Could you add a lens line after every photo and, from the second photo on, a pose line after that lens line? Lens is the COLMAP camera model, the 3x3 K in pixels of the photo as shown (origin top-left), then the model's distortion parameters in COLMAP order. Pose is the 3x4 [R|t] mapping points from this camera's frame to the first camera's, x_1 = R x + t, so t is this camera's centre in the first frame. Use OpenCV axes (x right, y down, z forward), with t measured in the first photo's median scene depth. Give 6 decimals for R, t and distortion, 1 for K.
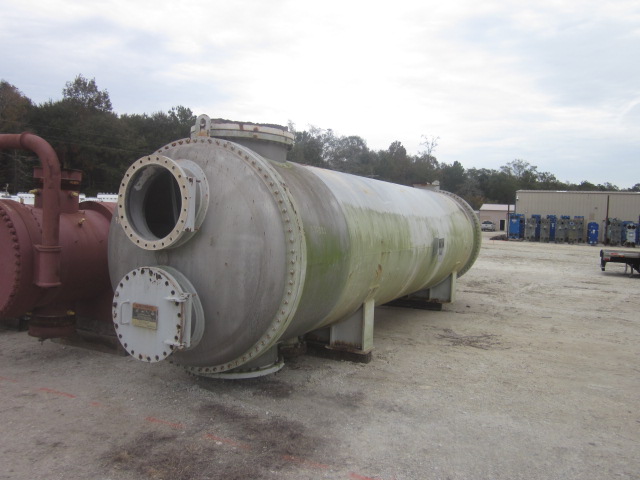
lens RADIAL K [[527.8, 0, 320.0], [0, 527.8, 240.0], [0, 0, 1]] dist [-0.034381, 0.002416]
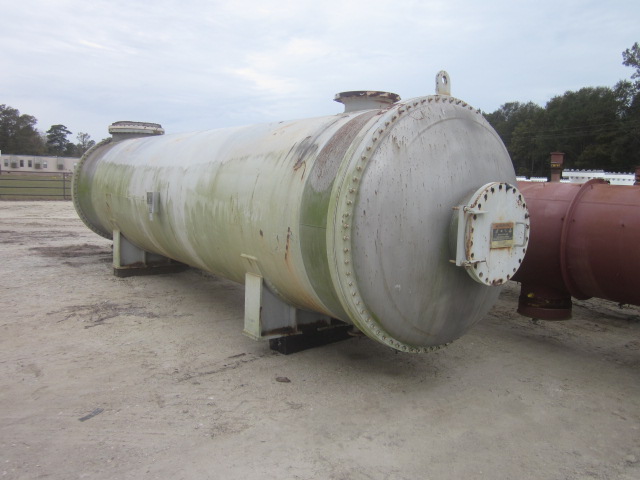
lens RADIAL K [[527.8, 0, 320.0], [0, 527.8, 240.0], [0, 0, 1]] dist [-0.034381, 0.002416]
pose [[-0.419340, 0.048848, -0.906514, 0.643849], [-0.098521, 0.990205, 0.098932, -0.026812], [0.902468, 0.130797, -0.410420, 1.189147]]
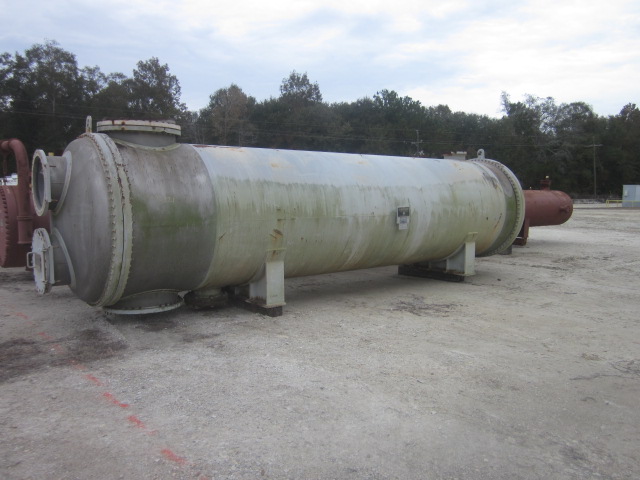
lens RADIAL K [[527.8, 0, 320.0], [0, 527.8, 240.0], [0, 0, 1]] dist [-0.034381, 0.002416]
pose [[0.913354, 0.001789, -0.407162, 0.376259], [0.013279, 0.999328, 0.034177, 0.017843], [0.406949, -0.036622, 0.912716, 0.002746]]
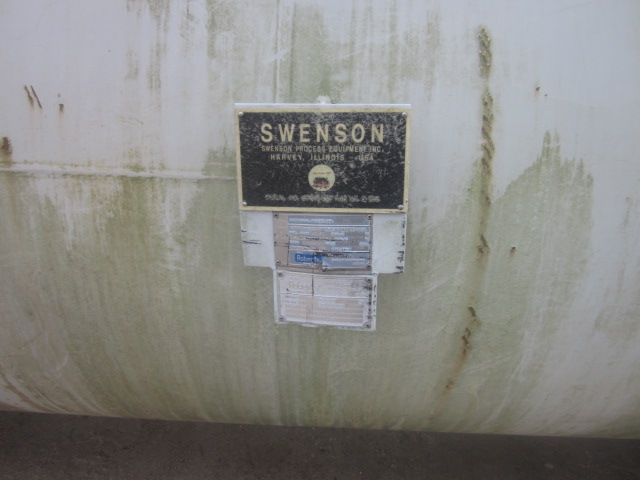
lens RADIAL K [[527.8, 0, 320.0], [0, 527.8, 240.0], [0, 0, 1]] dist [-0.034381, 0.002416]
pose [[0.446754, 0.245943, -0.860188, 0.240047], [-0.028013, 0.964846, 0.261318, -0.003839], [0.894218, -0.092648, 0.437938, 0.723181]]
